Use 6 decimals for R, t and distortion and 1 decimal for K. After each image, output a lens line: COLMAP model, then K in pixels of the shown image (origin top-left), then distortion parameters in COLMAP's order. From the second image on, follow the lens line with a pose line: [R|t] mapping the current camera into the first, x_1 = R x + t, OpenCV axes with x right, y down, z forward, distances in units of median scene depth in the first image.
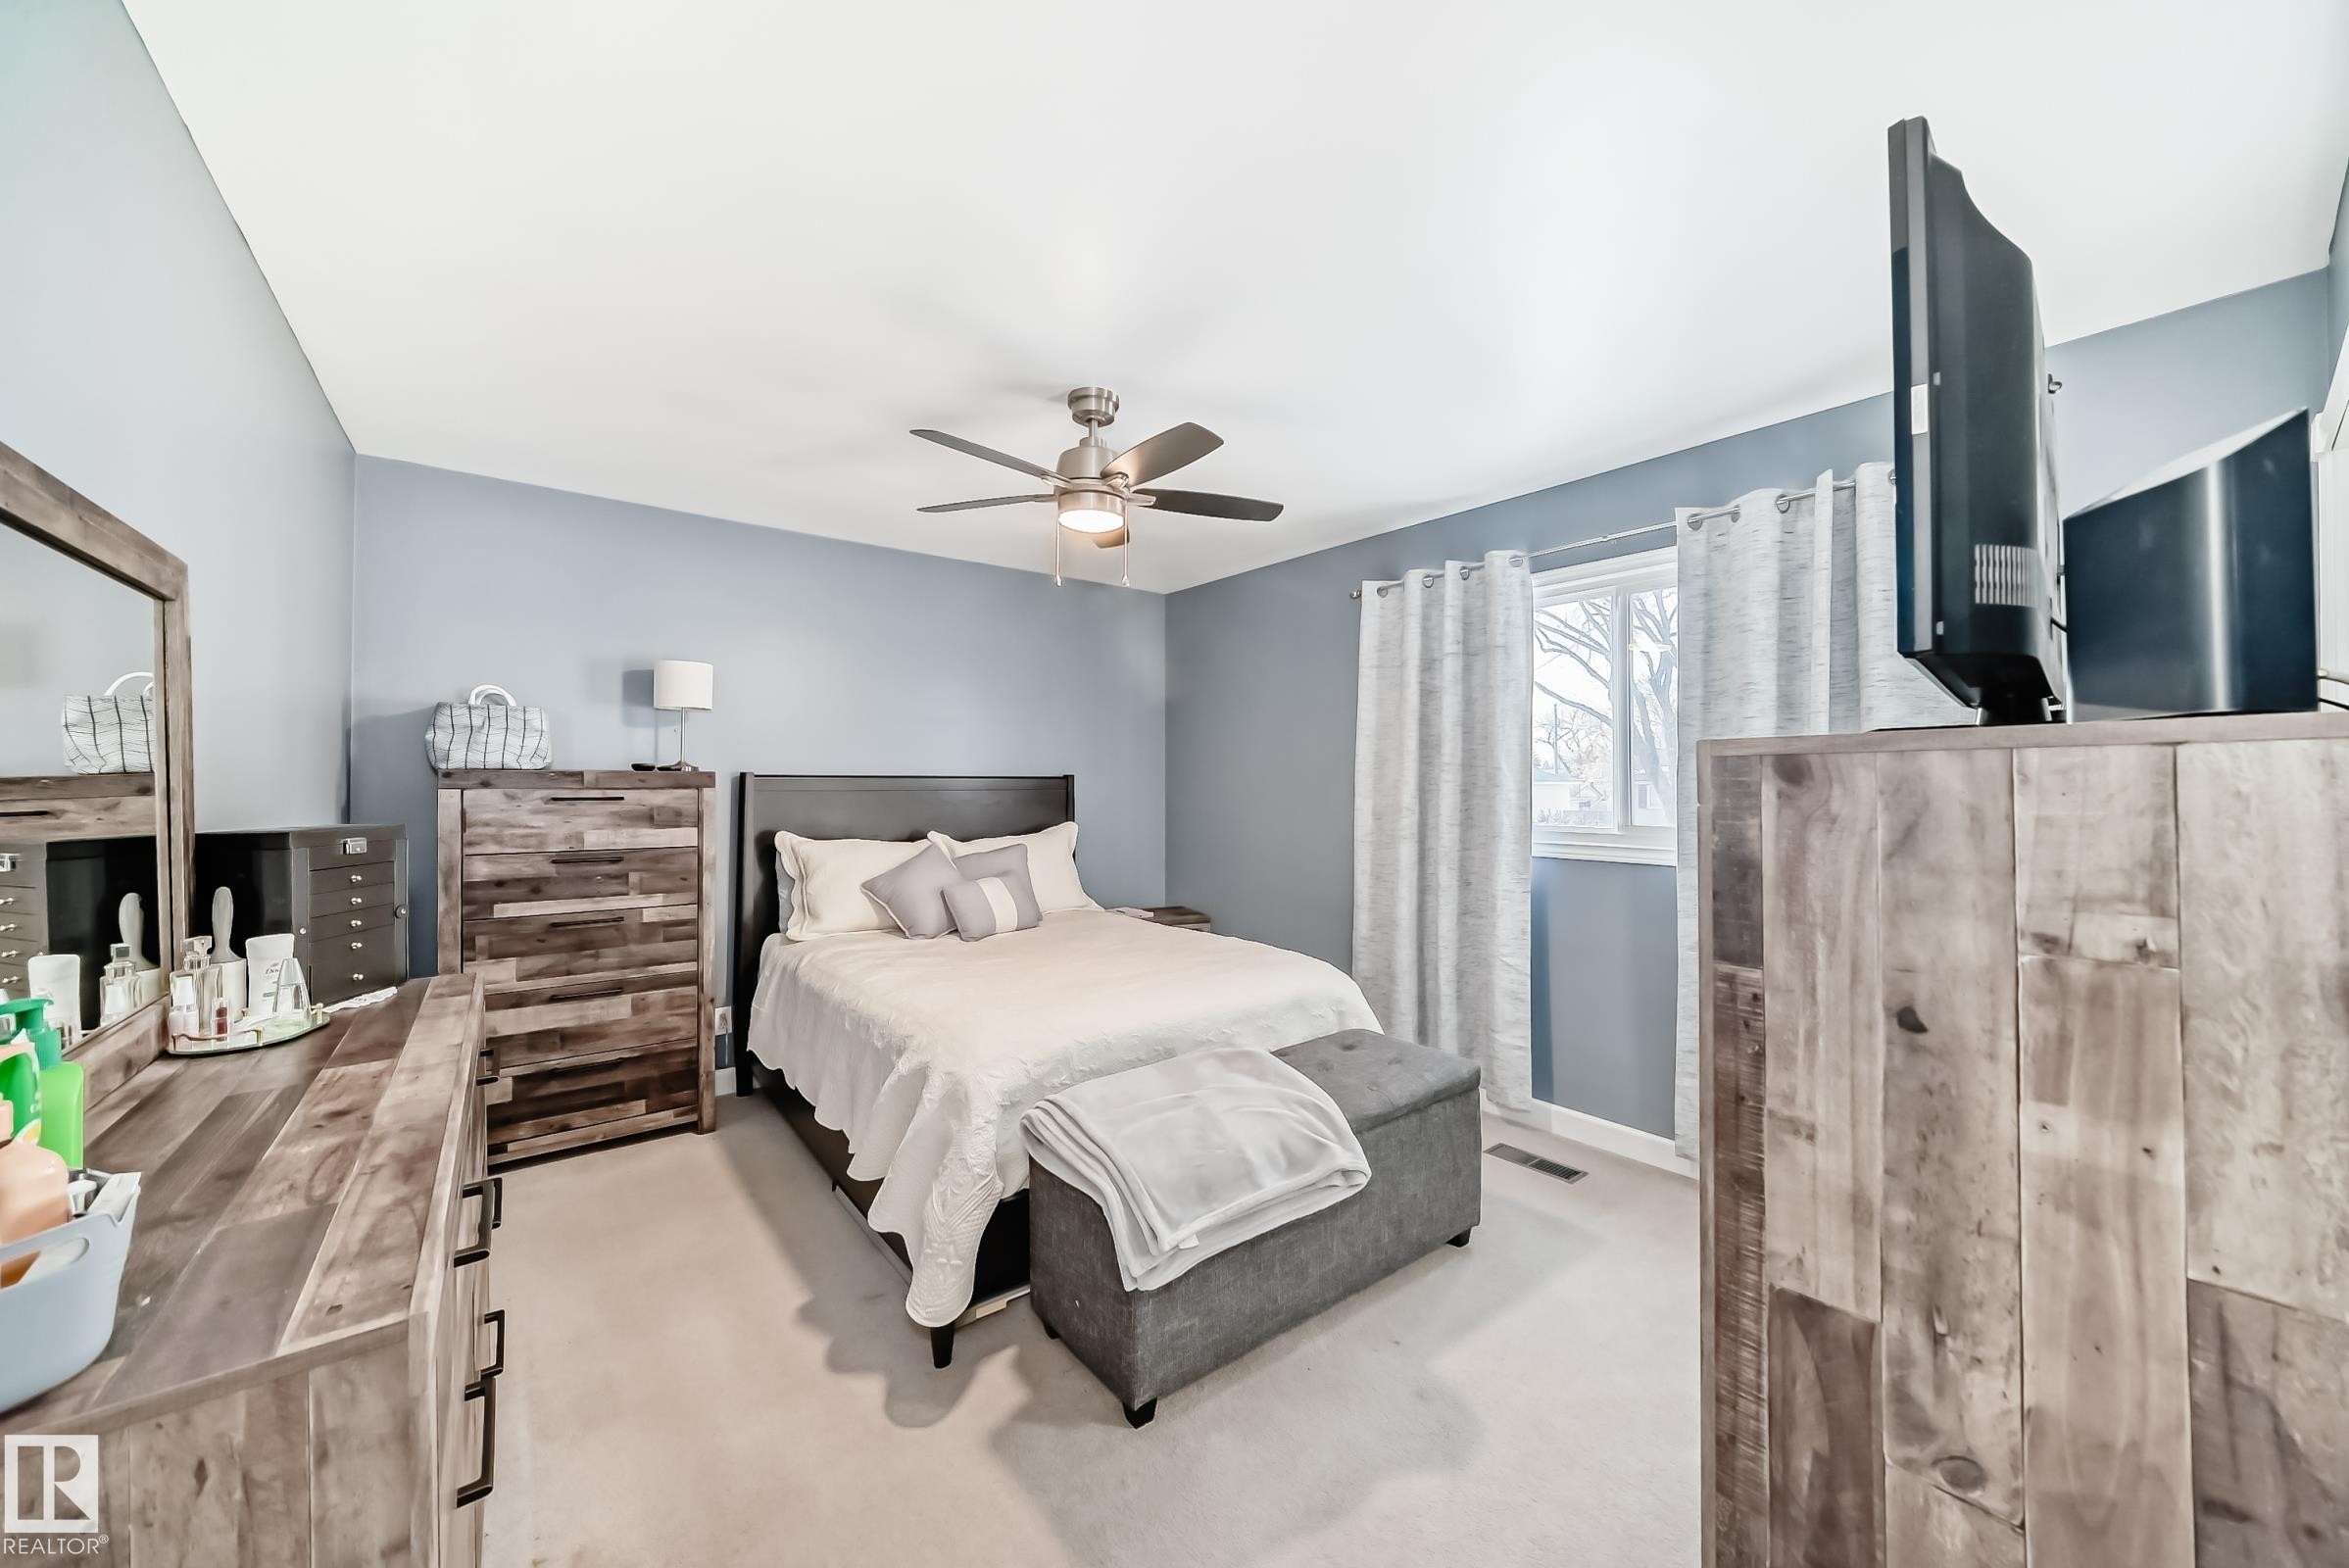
lens RADIAL K [[843.2, 0, 1183.9], [0, 843.2, 802.5], [0, 0, 1]] dist [-0.024488, 0.006657]
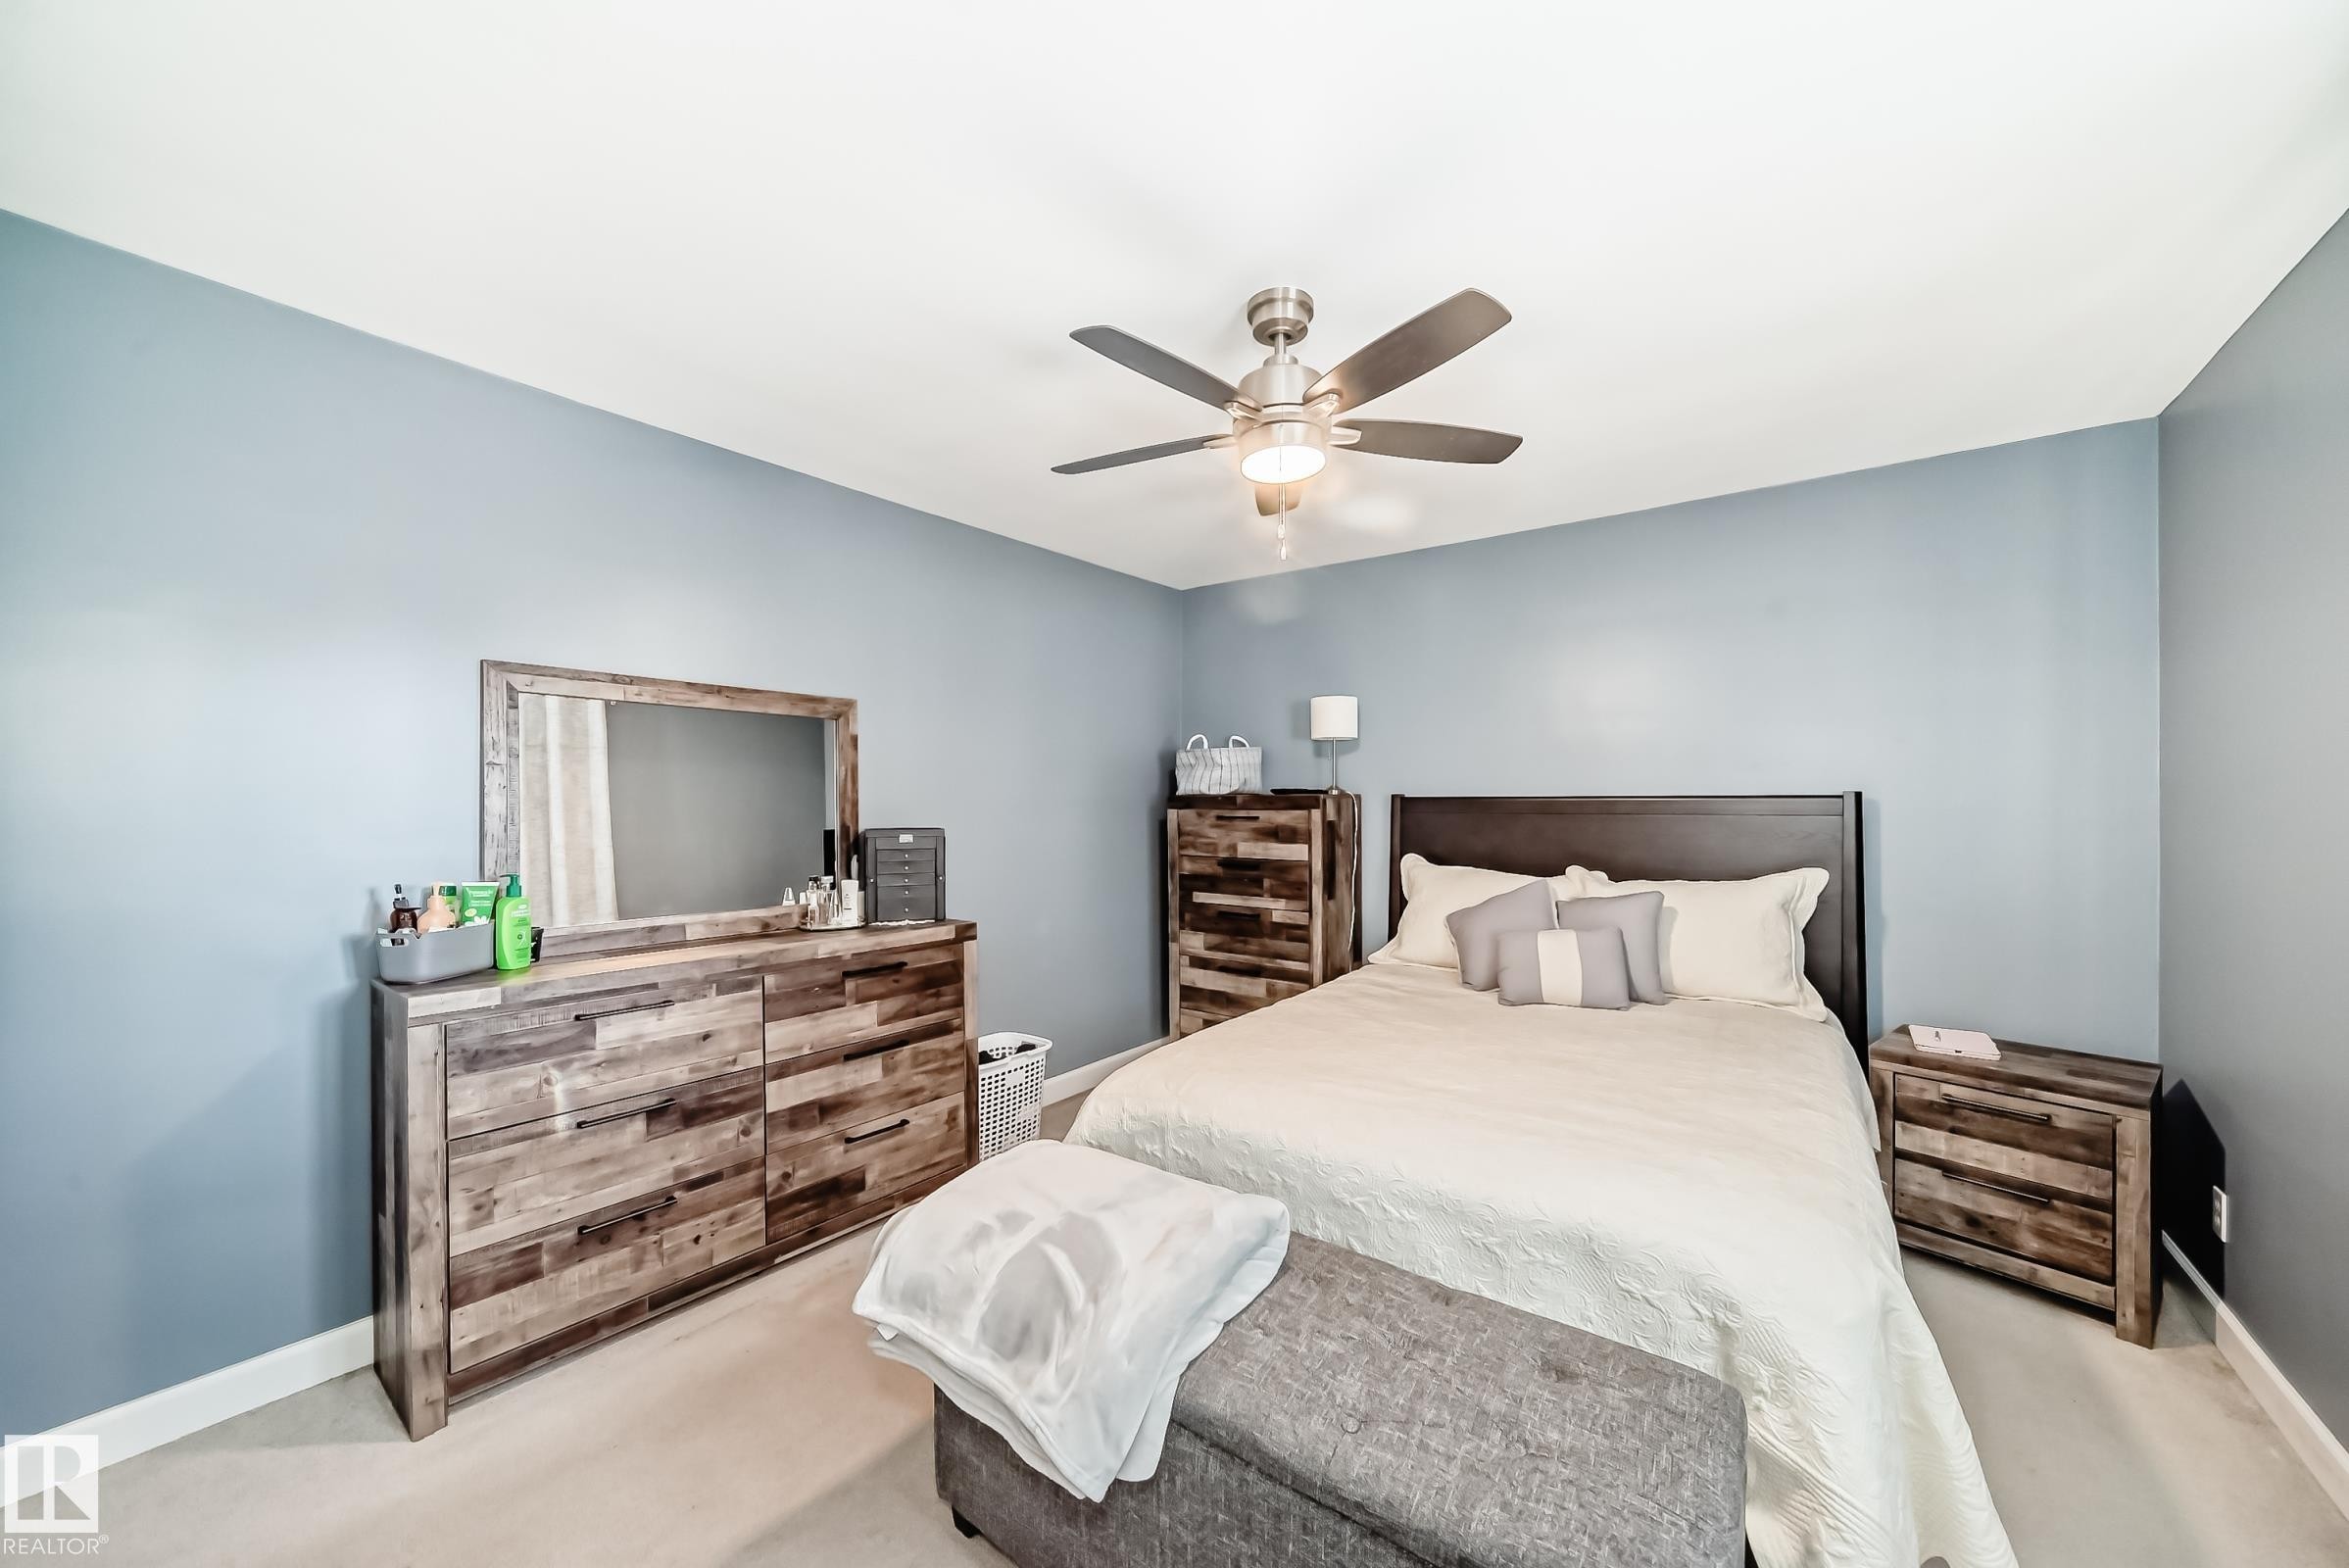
lens RADIAL K [[843.2, 0, 1183.9], [0, 843.2, 802.5], [0, 0, 1]] dist [-0.024488, 0.006657]
pose [[0.237234, -0.010860, -0.971392, 0.522895], [-0.019262, 0.999688, -0.015880, -0.005264], [0.971262, 0.022479, 0.236950, 0.616036]]
